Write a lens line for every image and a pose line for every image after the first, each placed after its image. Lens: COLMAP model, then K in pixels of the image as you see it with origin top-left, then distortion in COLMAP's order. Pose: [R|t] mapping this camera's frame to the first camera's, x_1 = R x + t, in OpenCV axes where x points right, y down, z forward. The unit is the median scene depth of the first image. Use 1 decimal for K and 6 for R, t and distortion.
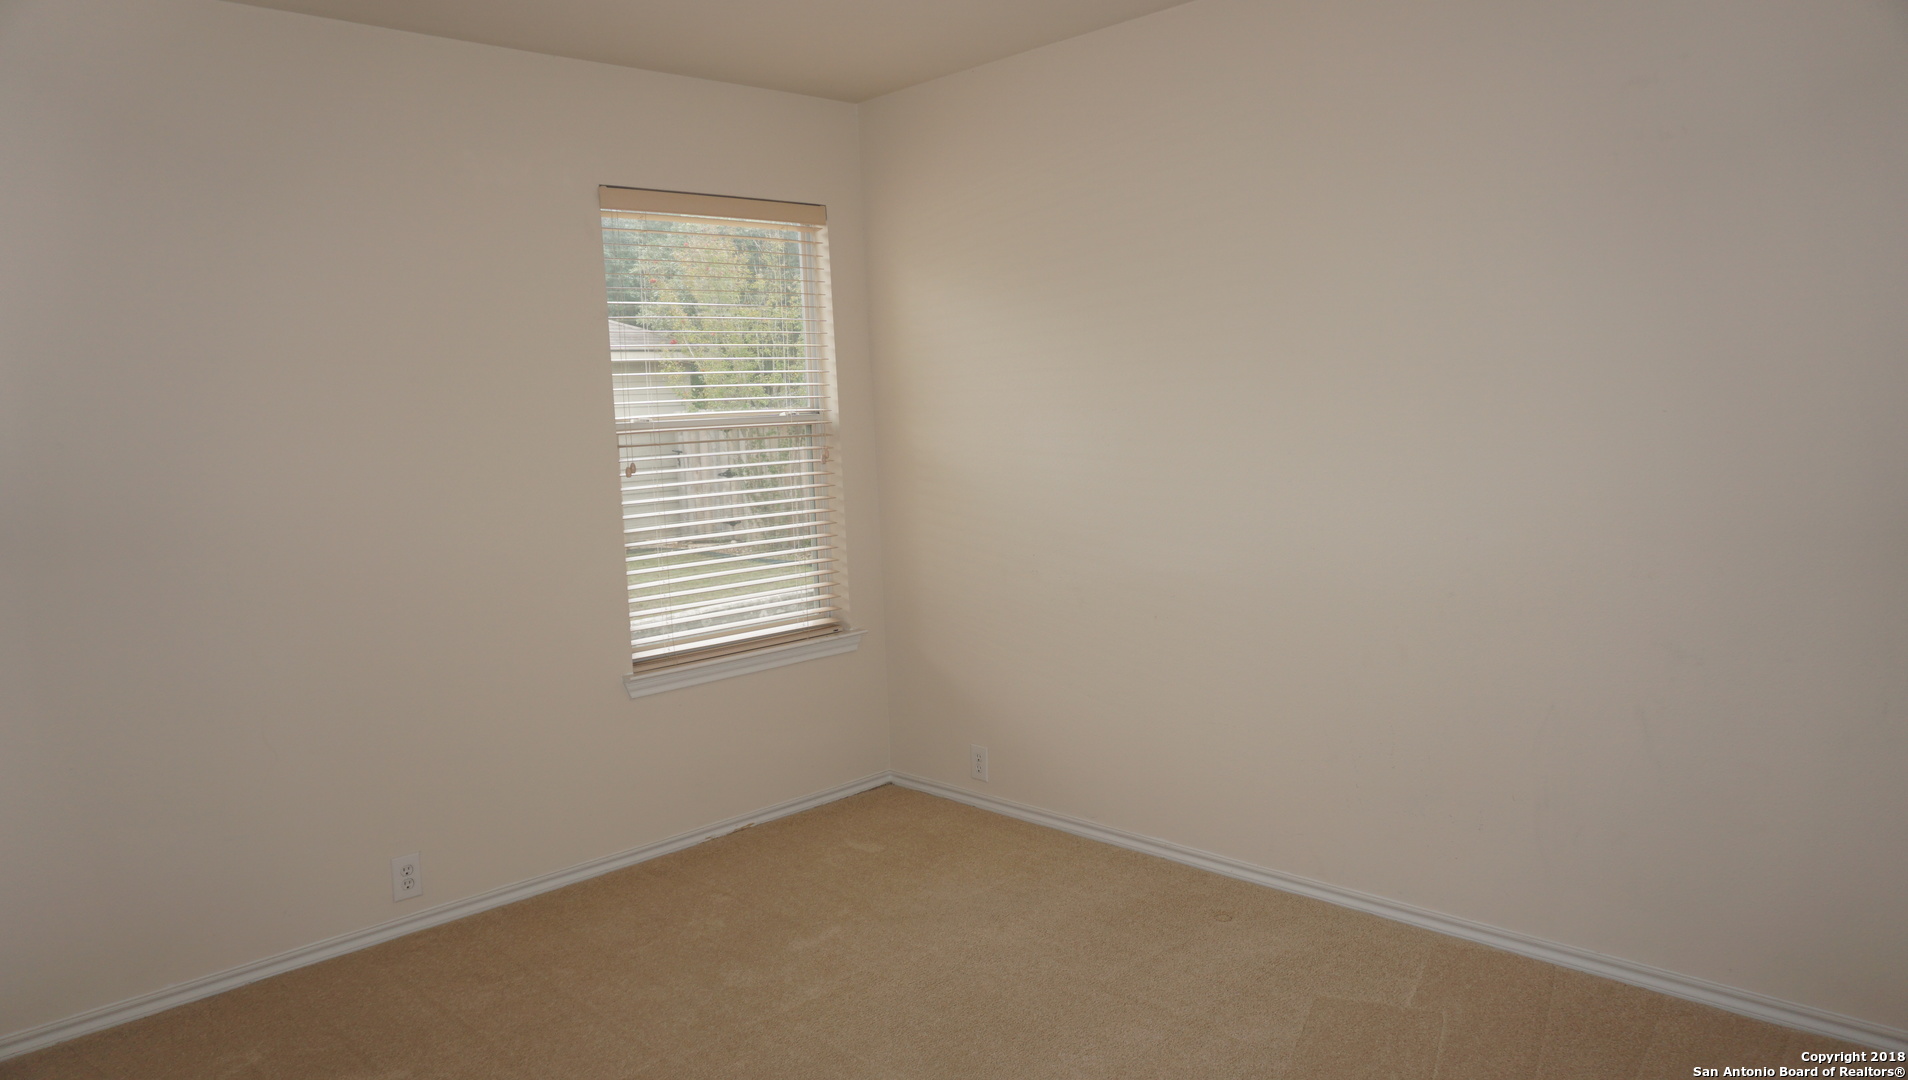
lens RADIAL K [[1300.4, 0, 954.0], [0, 1300.4, 540.0], [0, 0, 1]] dist [-0.037293, 0.002416]
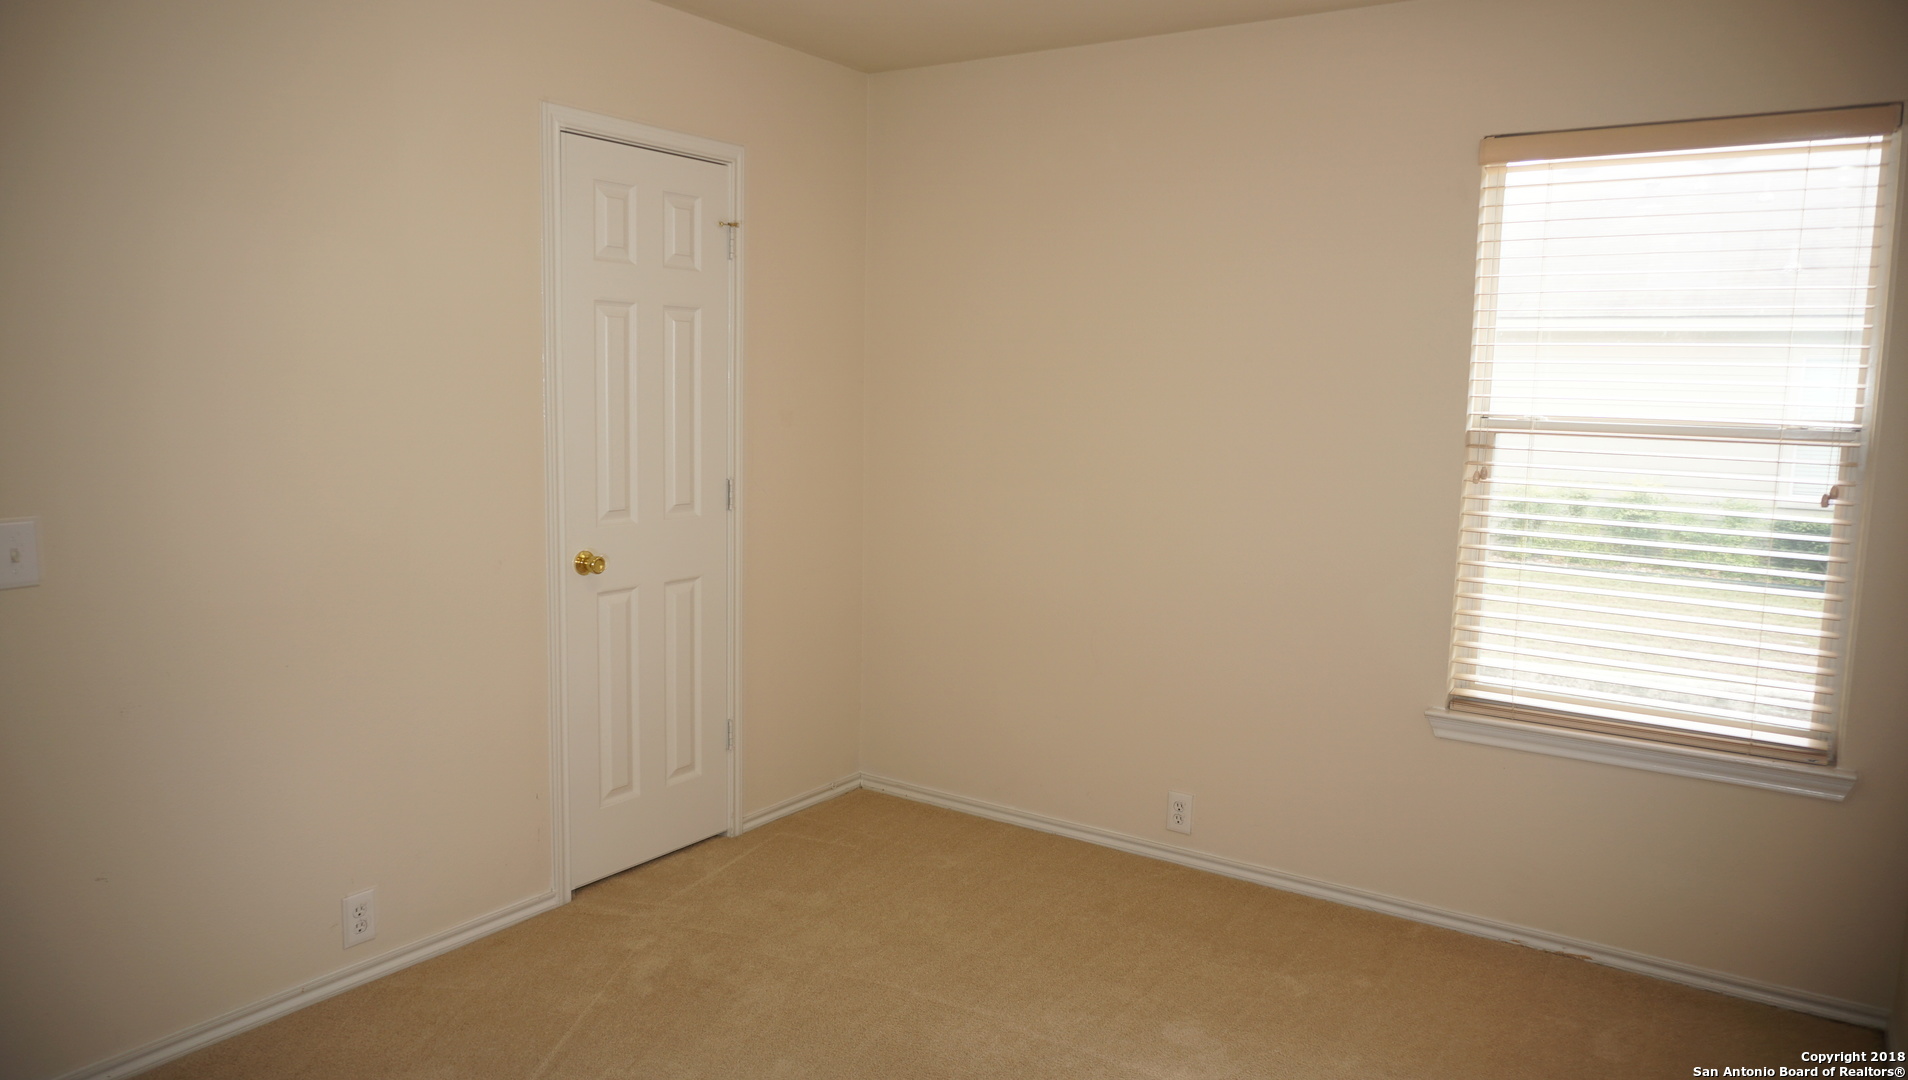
lens RADIAL K [[1300.4, 0, 954.0], [0, 1300.4, 540.0], [0, 0, 1]] dist [-0.037293, 0.002416]
pose [[0.205200, 0.161880, -0.965240, 0.497084], [-0.144038, 0.980483, 0.133816, -0.075190], [0.968063, 0.111572, 0.224512, 0.482321]]
